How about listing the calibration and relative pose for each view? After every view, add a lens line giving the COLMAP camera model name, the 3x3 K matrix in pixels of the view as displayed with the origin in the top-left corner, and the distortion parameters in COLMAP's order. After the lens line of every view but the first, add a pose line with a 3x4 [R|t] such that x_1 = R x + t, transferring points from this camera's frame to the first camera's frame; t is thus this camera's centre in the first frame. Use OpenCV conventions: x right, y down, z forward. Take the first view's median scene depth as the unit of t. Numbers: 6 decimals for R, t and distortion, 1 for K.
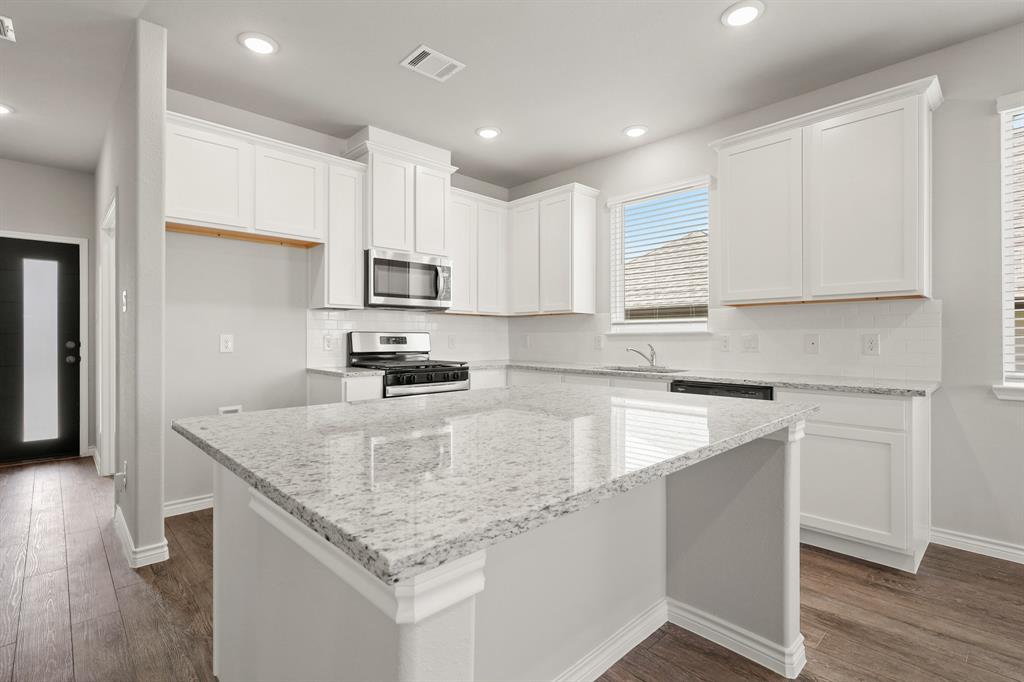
lens RADIAL K [[476.8, 0, 512.4], [0, 476.8, 339.7], [0, 0, 1]] dist [0.000984, 0.001364]
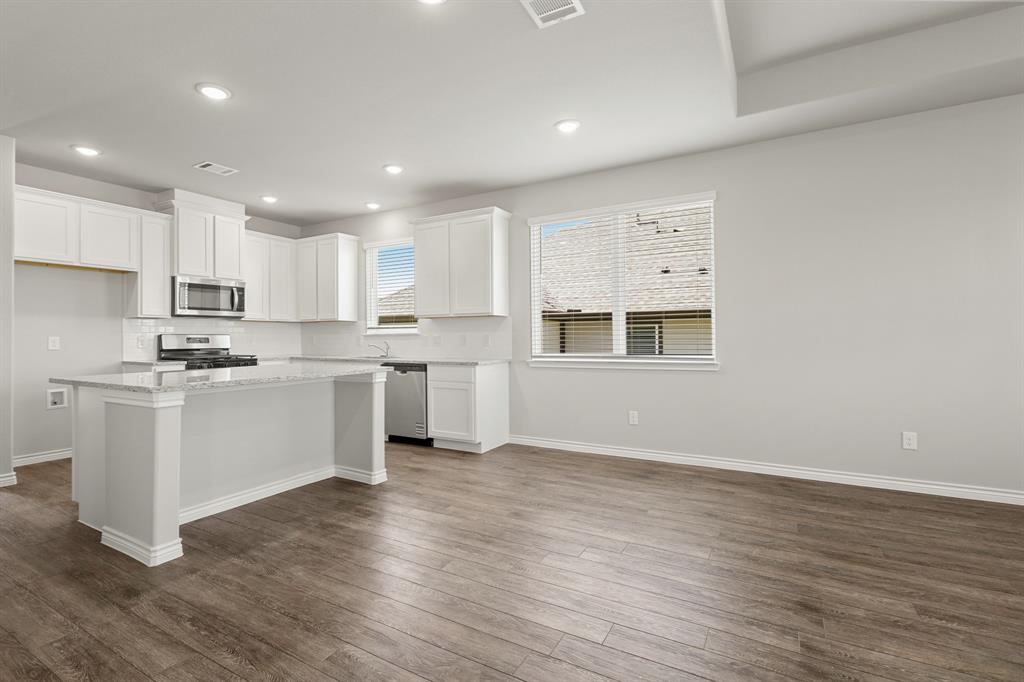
lens RADIAL K [[476.8, 0, 510.4], [0, 476.8, 336.4], [0, 0, 1]] dist [0.000984, 0.001364]
pose [[0.960975, -0.005181, 0.276585, 0.252170], [0.007024, 0.999959, -0.005672, 0.004322], [-0.276544, 0.007393, 0.960973, -0.608381]]
